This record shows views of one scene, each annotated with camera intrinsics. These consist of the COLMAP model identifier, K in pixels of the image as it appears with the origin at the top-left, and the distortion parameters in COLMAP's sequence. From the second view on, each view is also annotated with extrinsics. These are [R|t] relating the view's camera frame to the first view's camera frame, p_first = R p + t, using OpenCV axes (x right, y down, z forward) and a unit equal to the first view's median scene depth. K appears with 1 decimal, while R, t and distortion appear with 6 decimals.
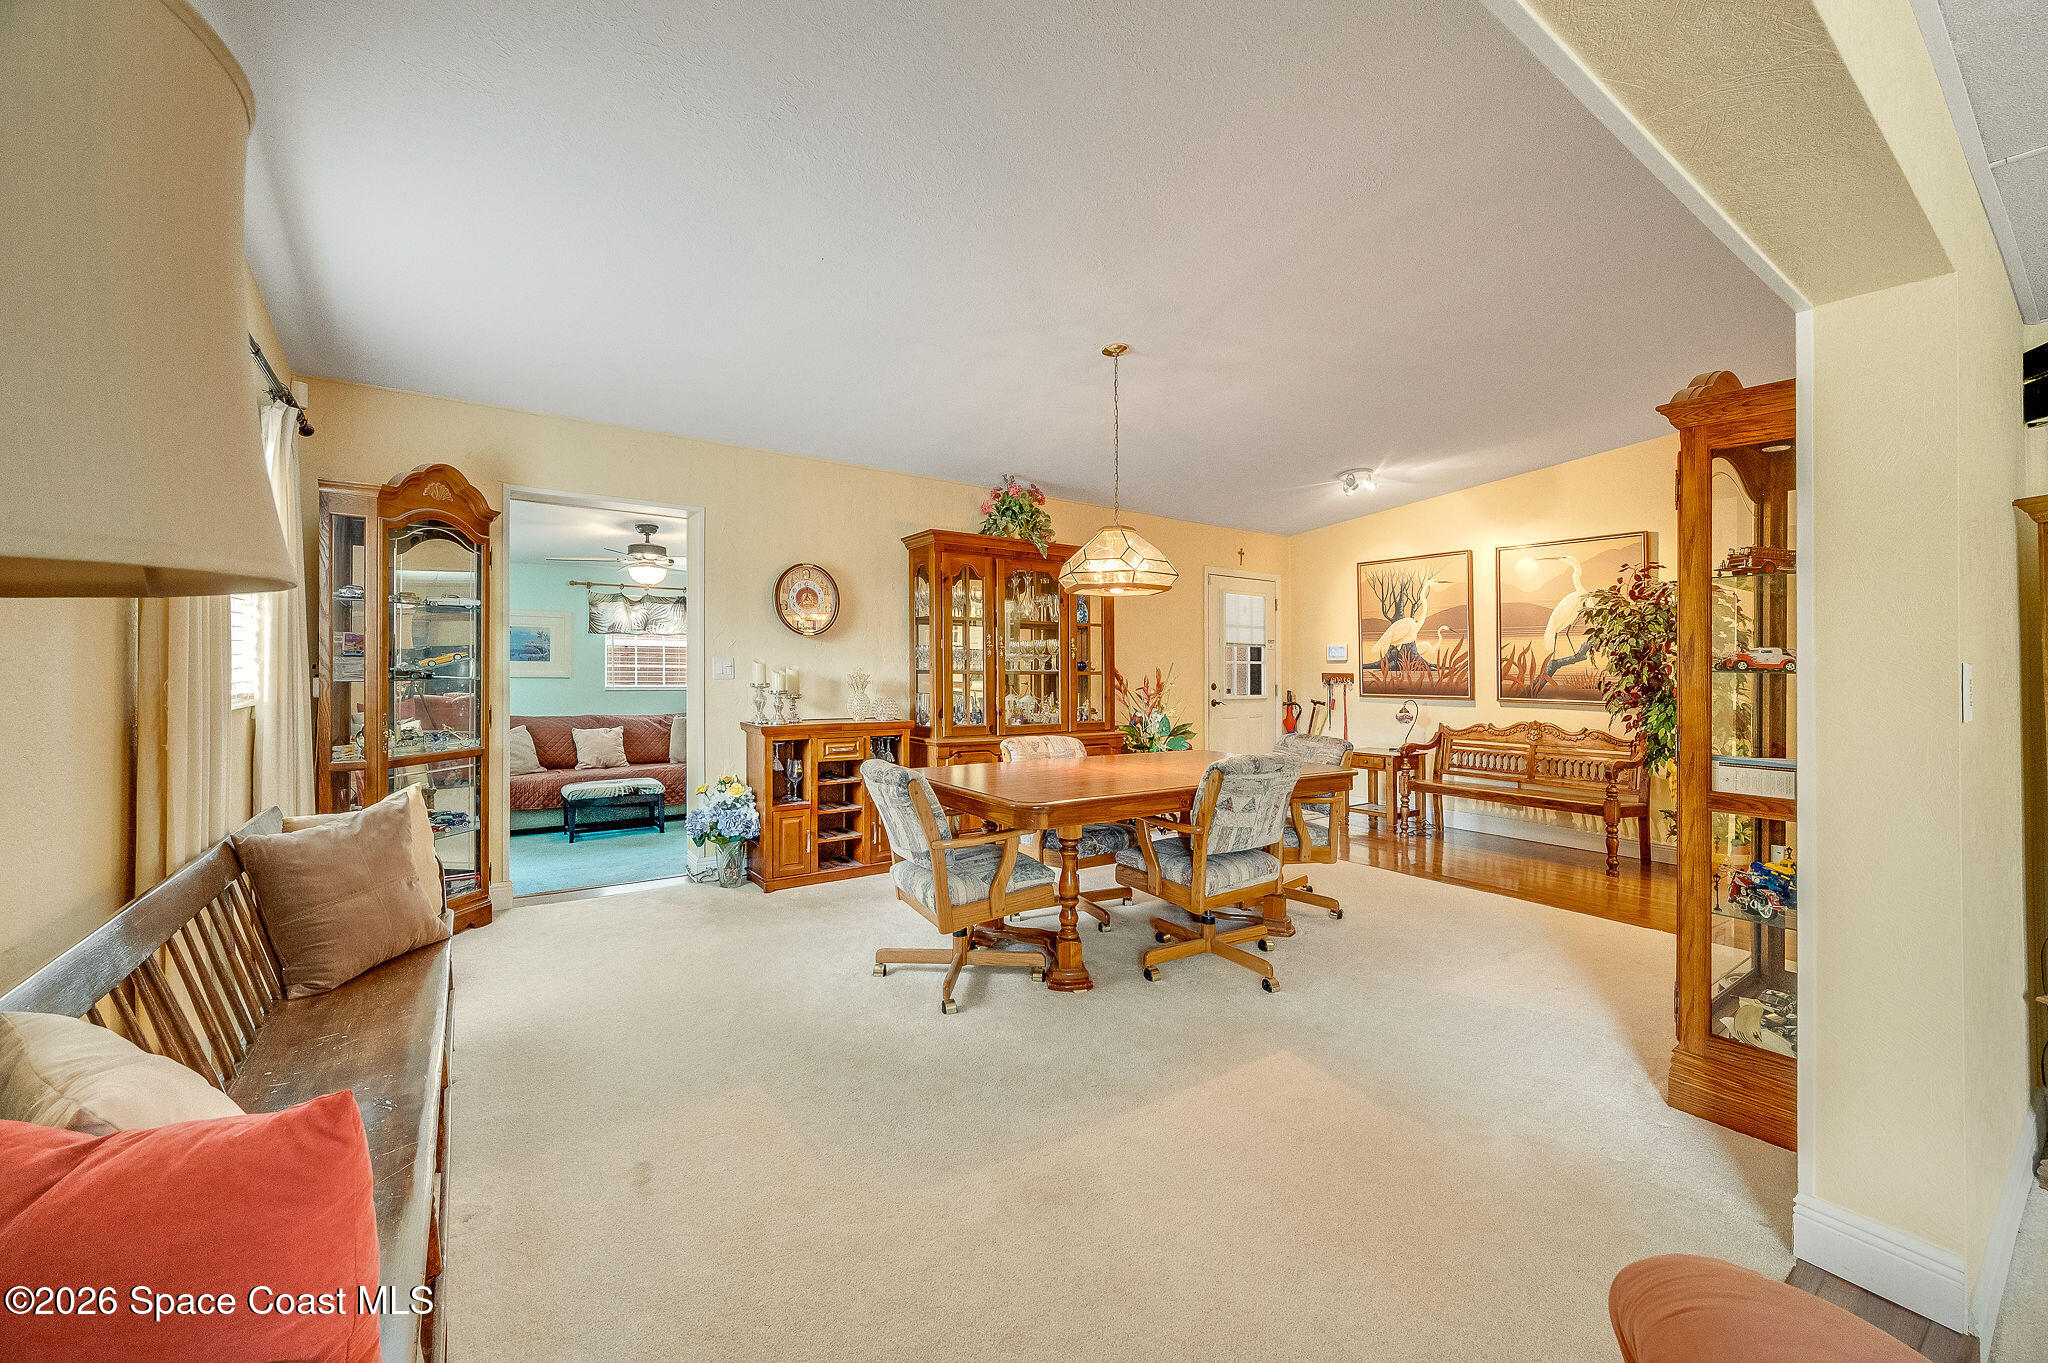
lens RADIAL K [[817.7, 0, 1030.3], [0, 817.7, 682.2], [0, 0, 1]] dist [-0.000259, -0.000033]
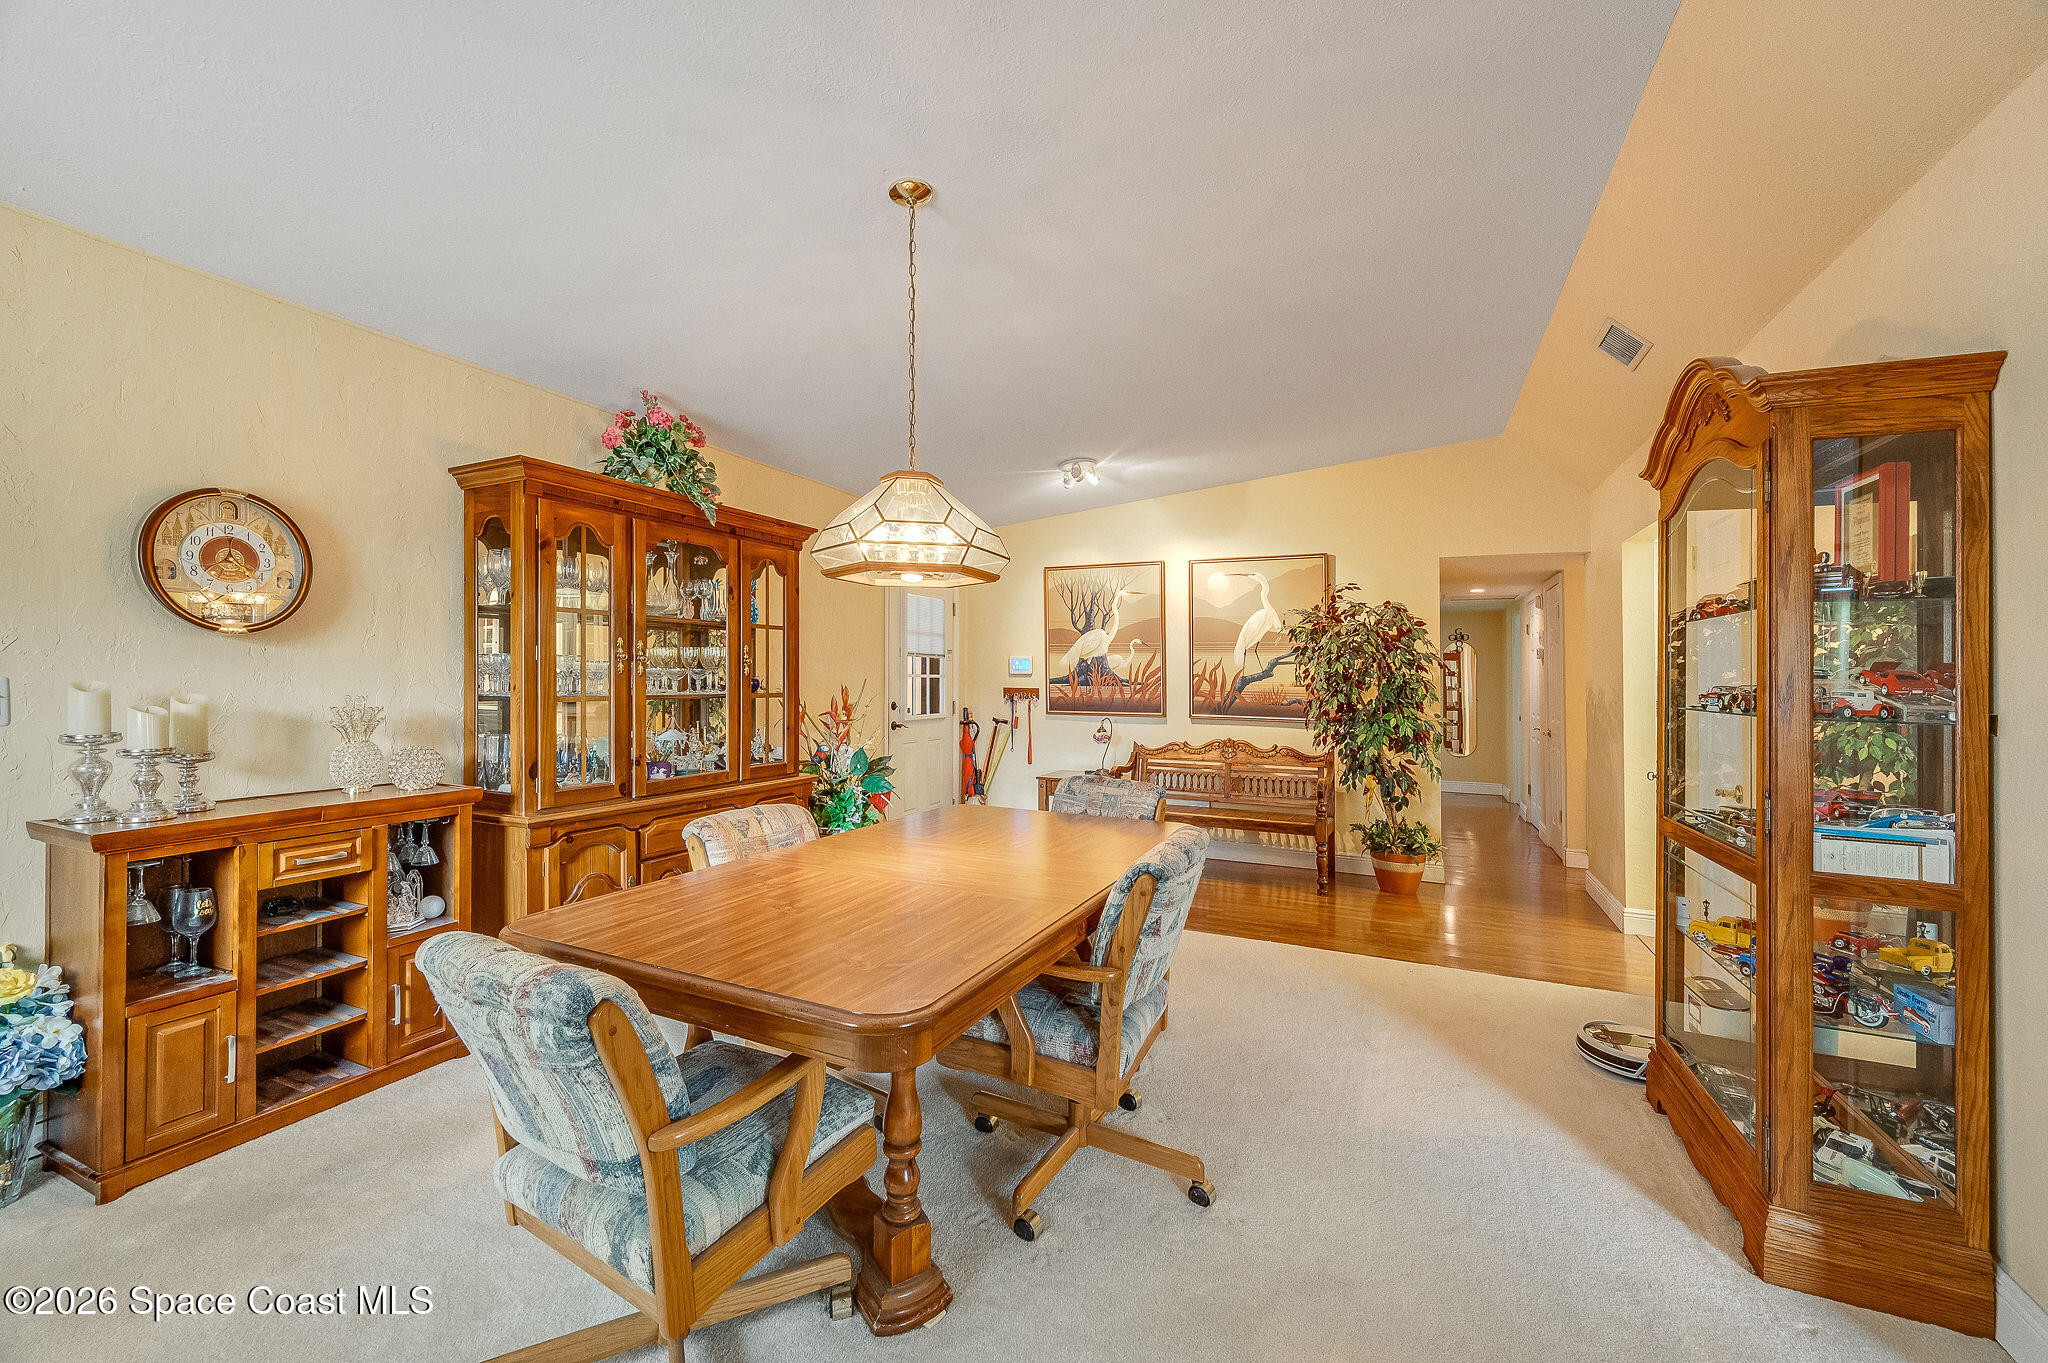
lens RADIAL K [[811.2, 0, 1025.1], [0, 811.2, 670.1], [0, 0, 1]] dist [-0.001061, 0.000133]
pose [[0.864659, 0.003876, 0.502344, -0.091792], [0.004682, 0.999865, -0.015774, -0.022081], [-0.502337, 0.015991, 0.864524, 0.298074]]
